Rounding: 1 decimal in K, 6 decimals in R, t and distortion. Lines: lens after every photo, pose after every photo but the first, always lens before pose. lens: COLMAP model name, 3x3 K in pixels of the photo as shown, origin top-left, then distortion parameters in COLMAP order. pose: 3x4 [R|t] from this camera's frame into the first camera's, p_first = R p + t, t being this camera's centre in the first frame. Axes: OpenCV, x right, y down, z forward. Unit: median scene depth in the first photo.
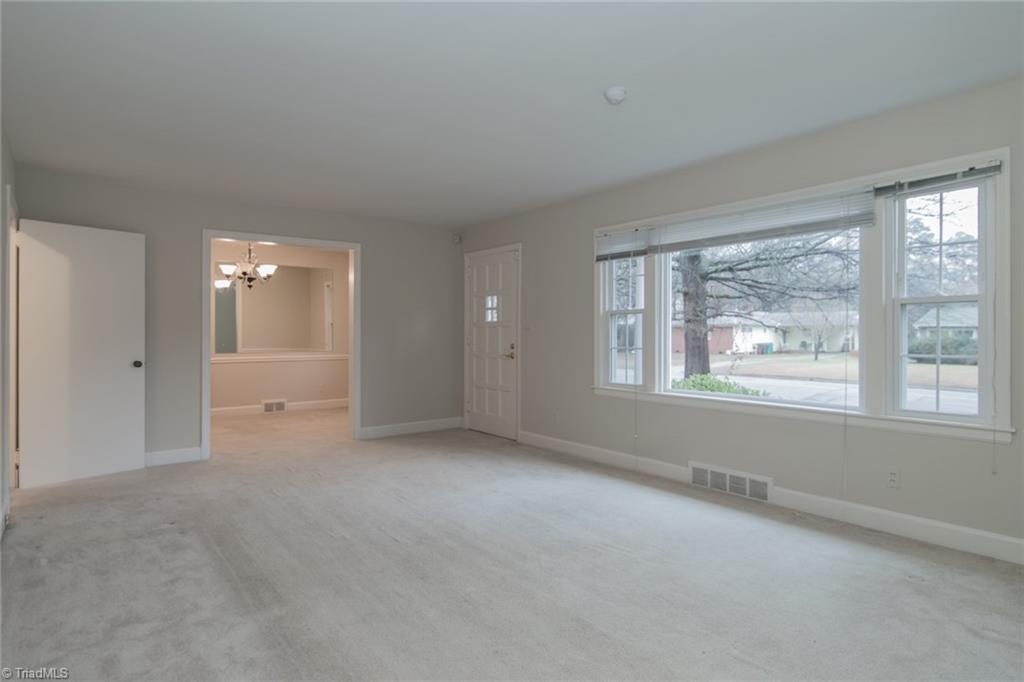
lens RADIAL K [[575.2, 0, 510.6], [0, 575.2, 334.7], [0, 0, 1]] dist [0.001077, 0.000094]
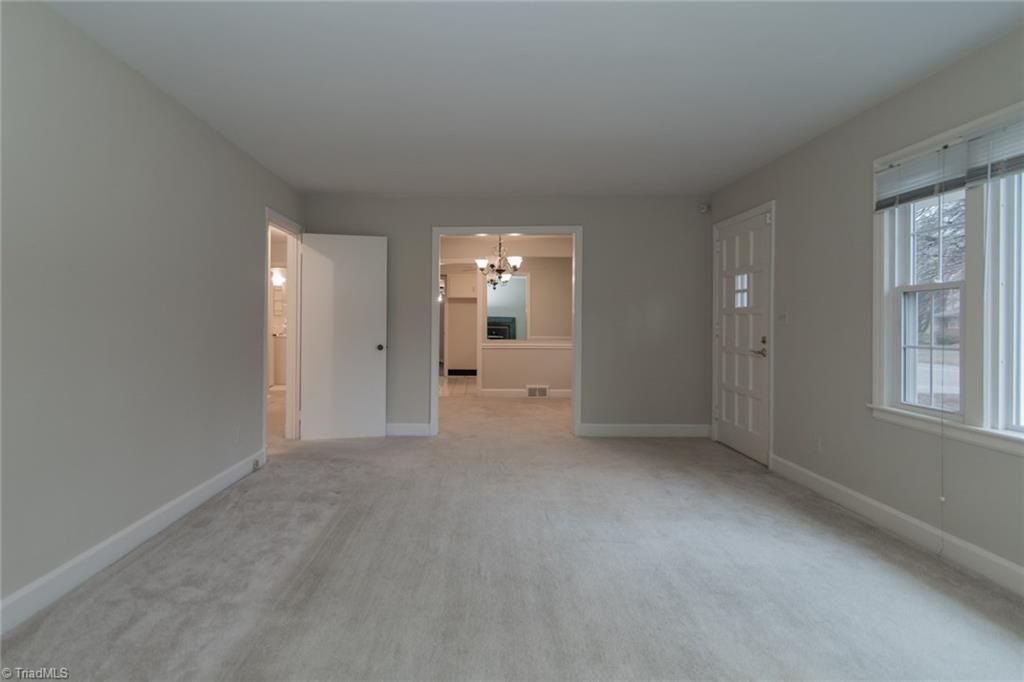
lens RADIAL K [[538.6, 0, 463.9], [0, 538.6, 322.3], [0, 0, 1]] dist [-0.002175, -0.001057]
pose [[0.768682, 0.003394, -0.639623, 0.177504], [-0.005571, 0.999984, -0.001390, 0.000146], [0.639607, 0.004632, 0.768688, 0.246934]]
